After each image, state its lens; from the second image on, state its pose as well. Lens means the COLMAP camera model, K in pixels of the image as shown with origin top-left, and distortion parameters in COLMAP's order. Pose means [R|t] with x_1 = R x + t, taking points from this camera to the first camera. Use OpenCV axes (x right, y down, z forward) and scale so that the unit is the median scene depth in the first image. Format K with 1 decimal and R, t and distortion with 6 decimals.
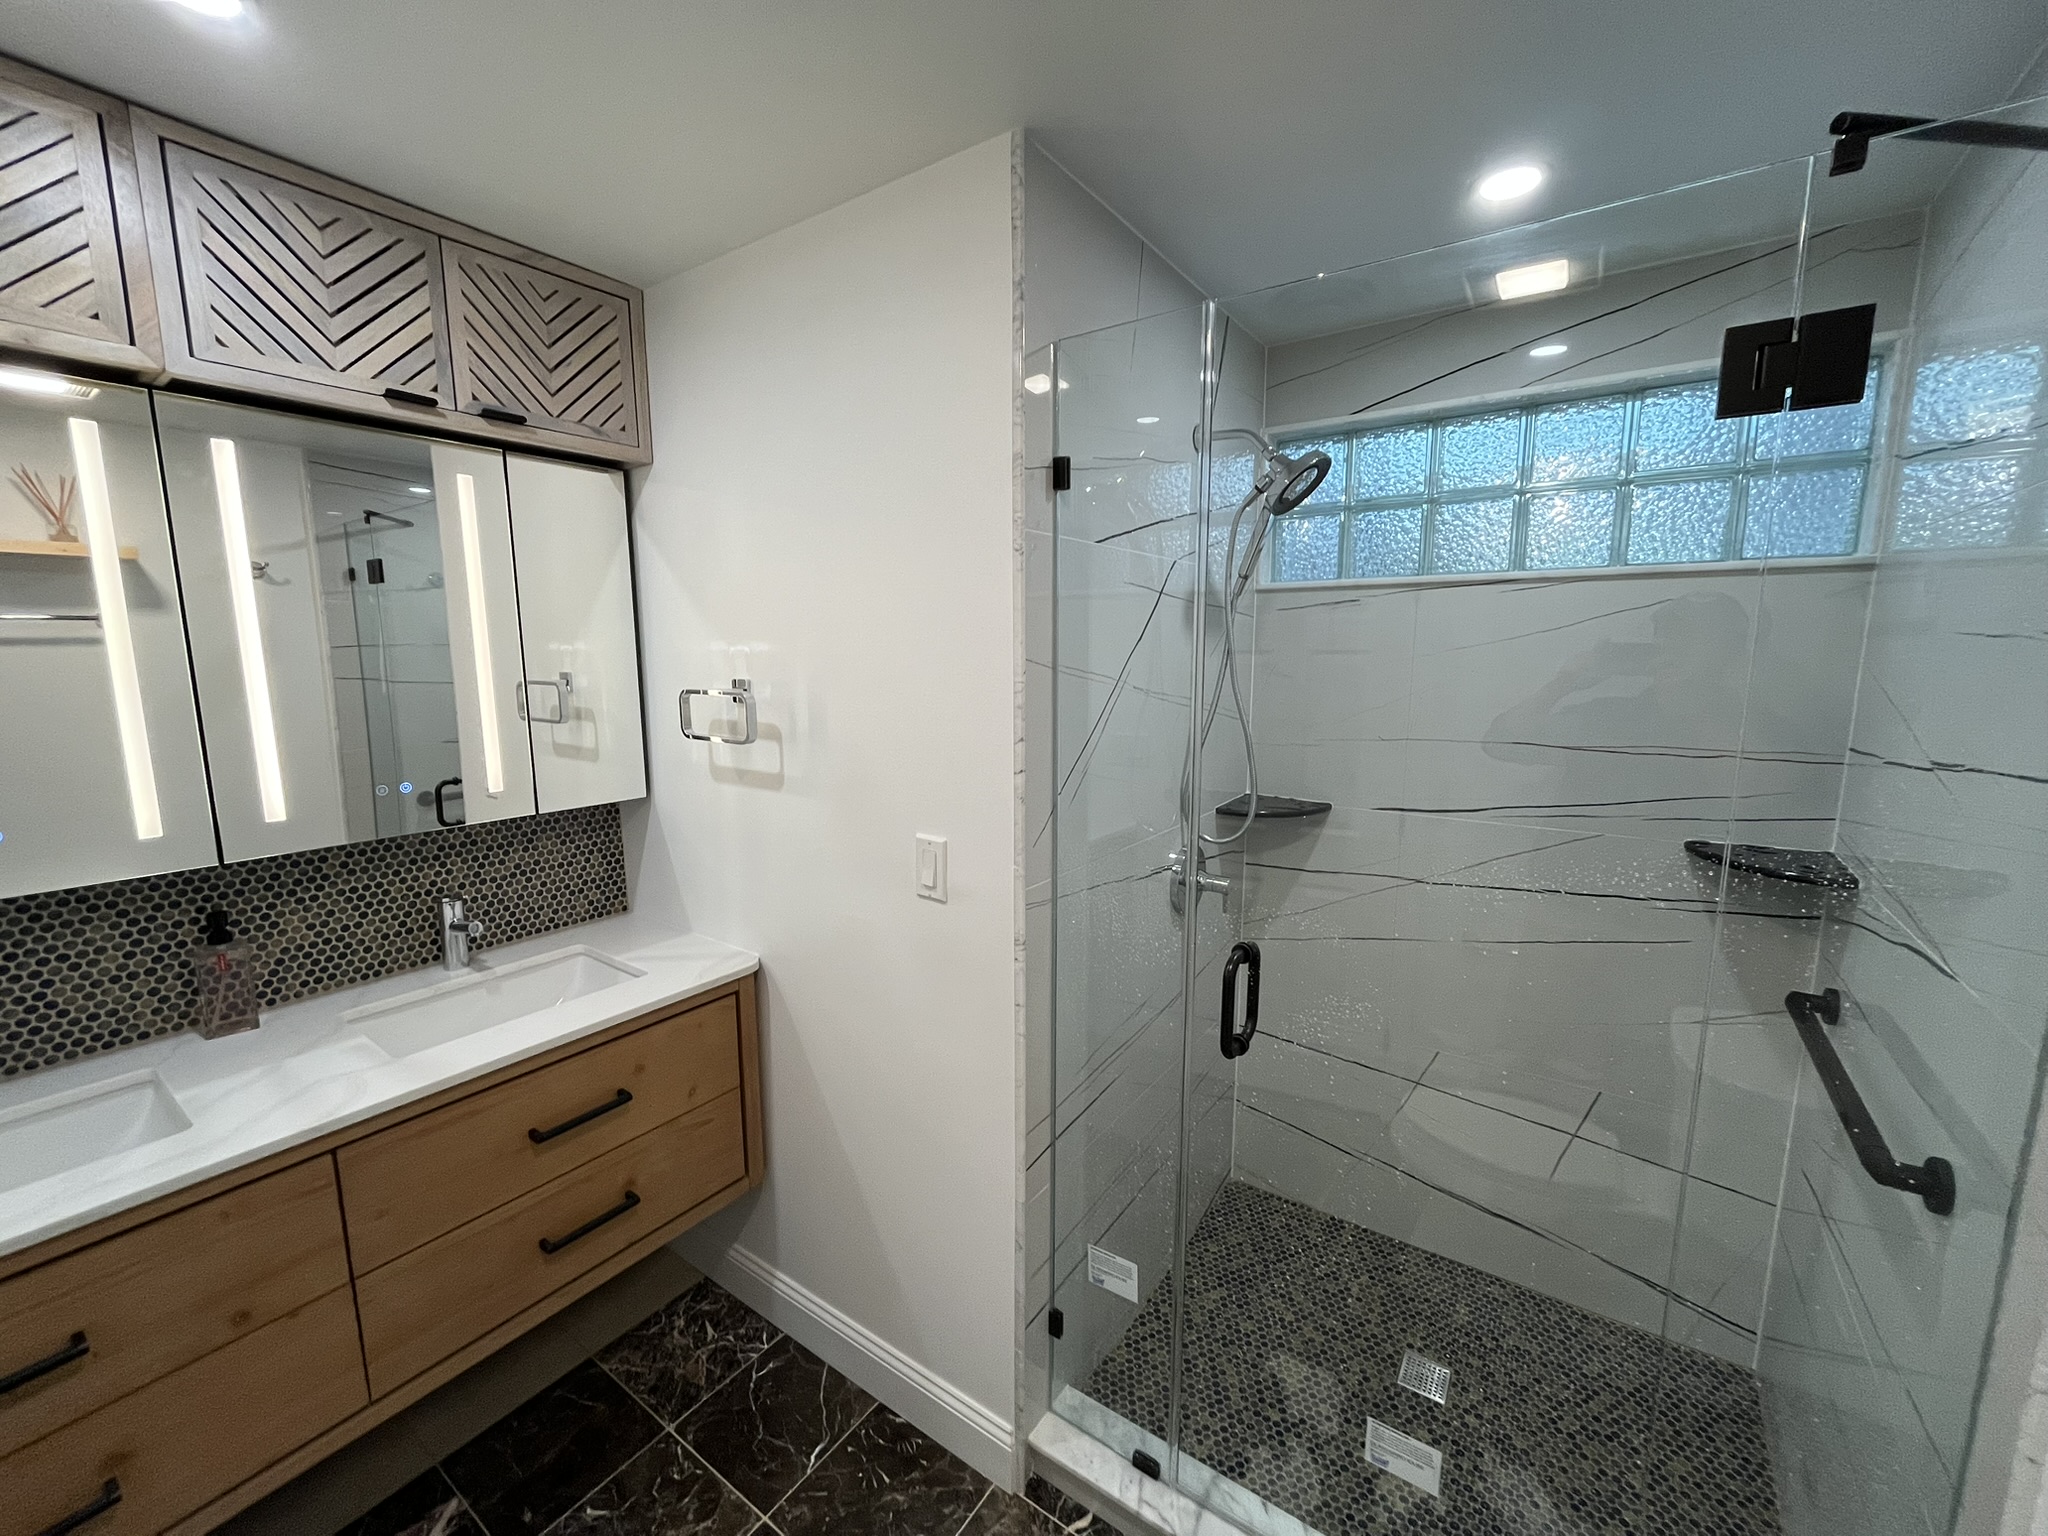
lens RADIAL K [[824.5, 0, 1021.1], [0, 824.5, 772.4], [0, 0, 1]] dist [-0.004679, 0.000691]
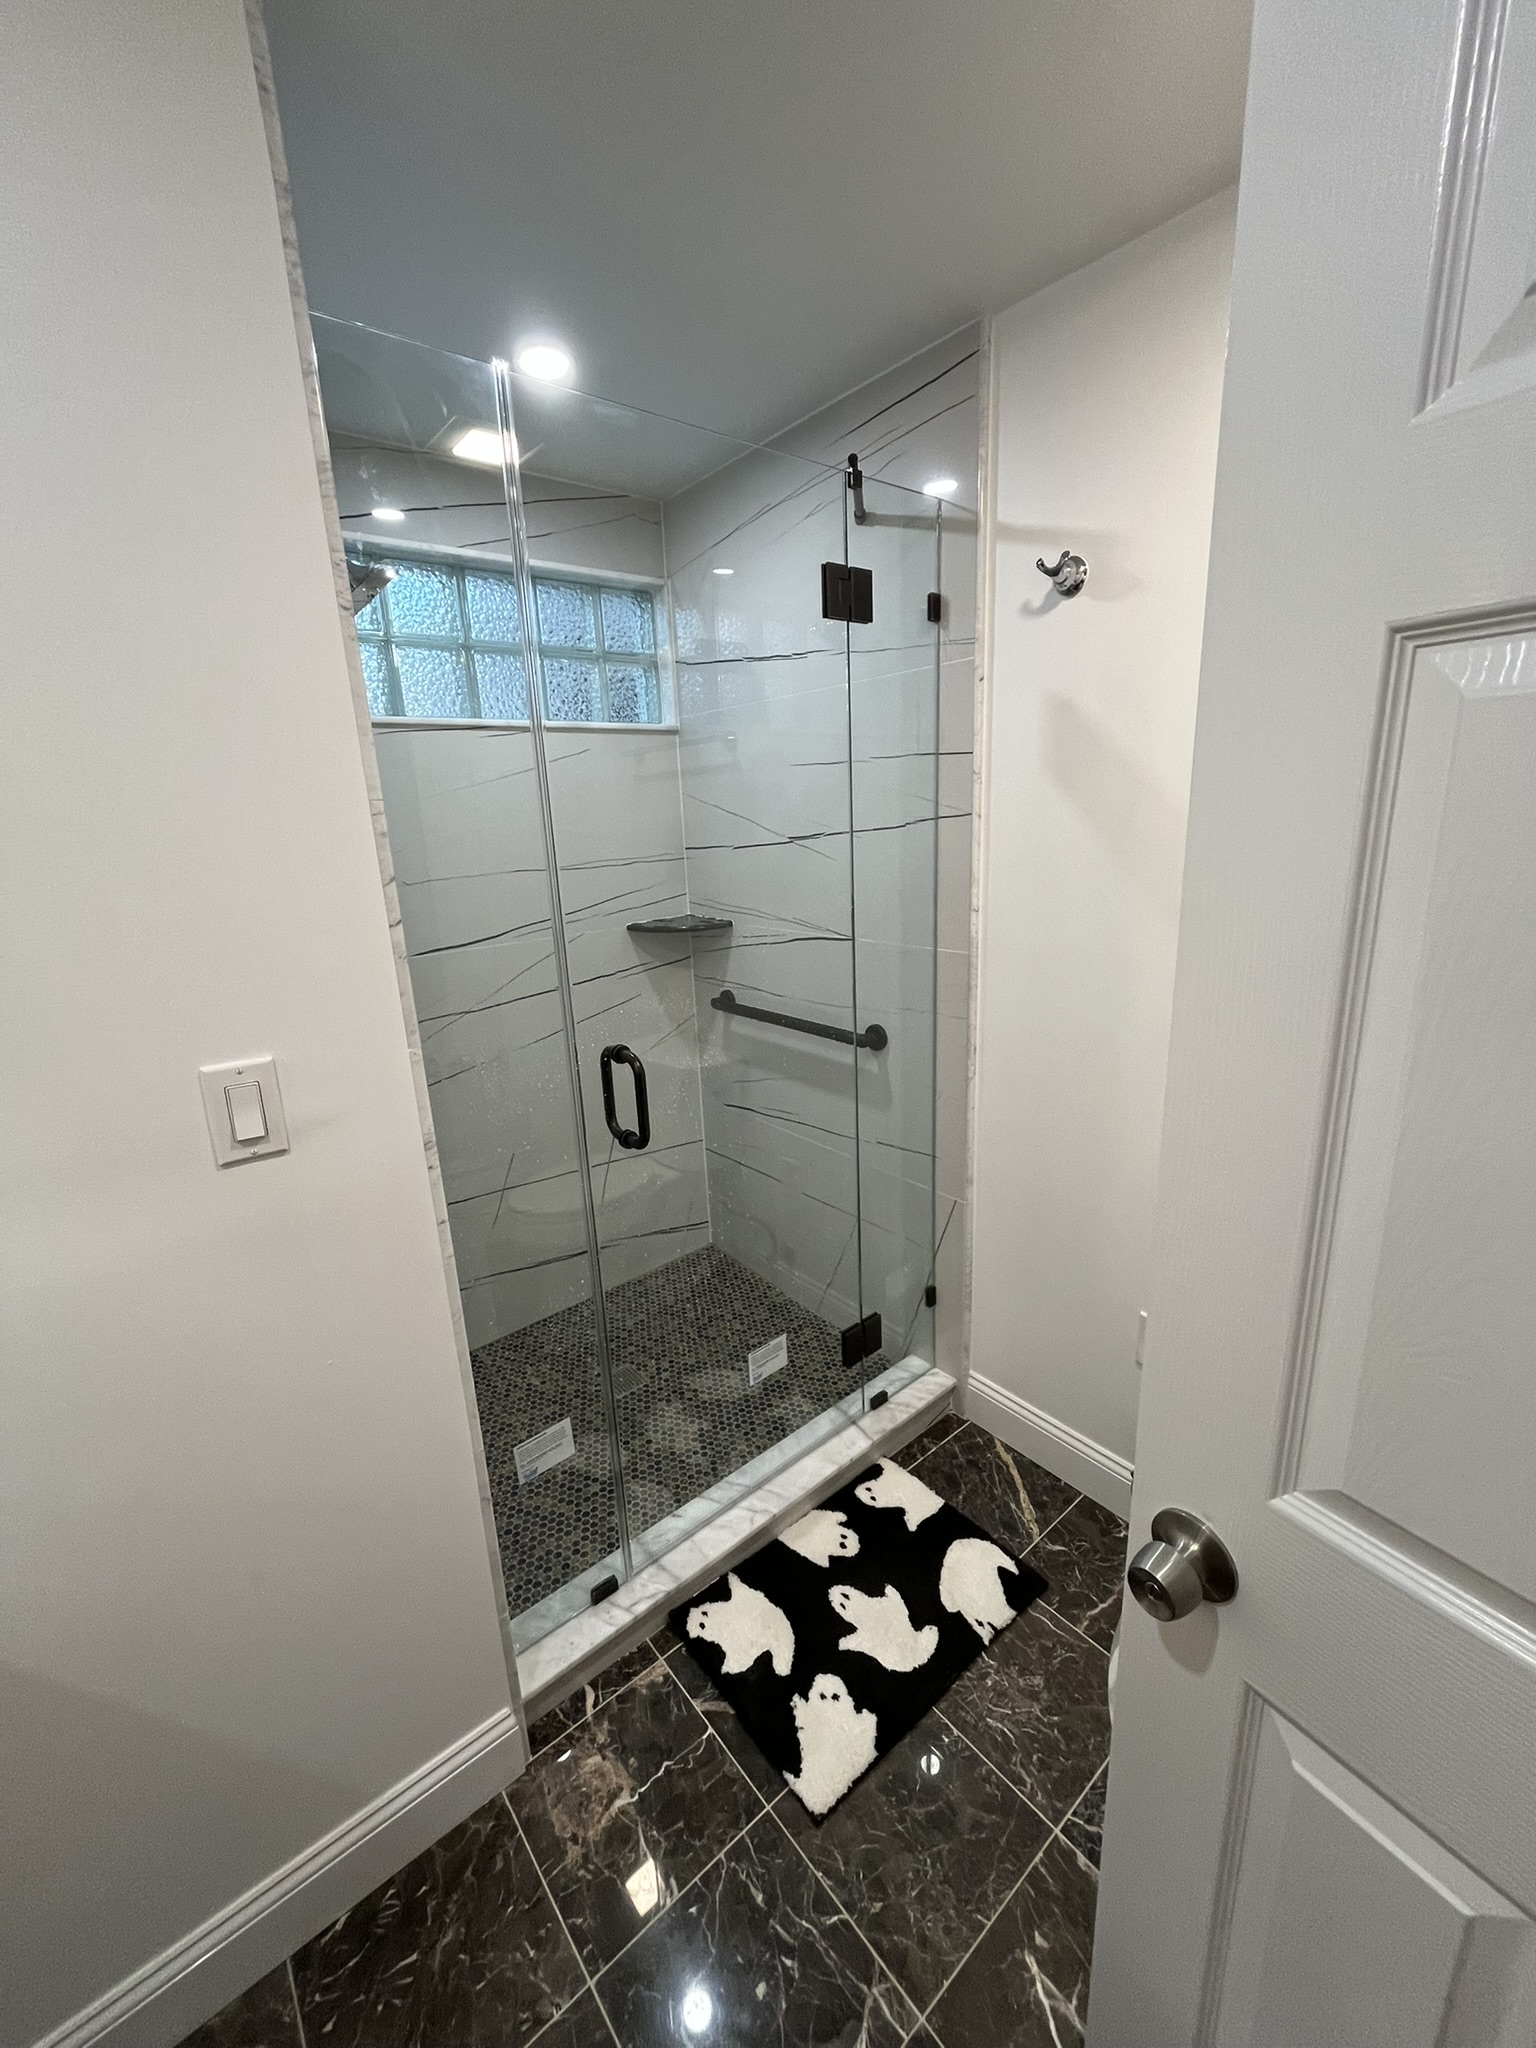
lens RADIAL K [[824.5, 0, 761.2], [0, 824.5, 1020.7], [0, 0, 1]] dist [-0.004679, 0.000691]
pose [[0.268309, -0.249697, 0.930409, -0.521099], [0.189690, 0.960608, 0.203099, -0.003384], [-0.944472, 0.121996, 0.305105, 0.387241]]
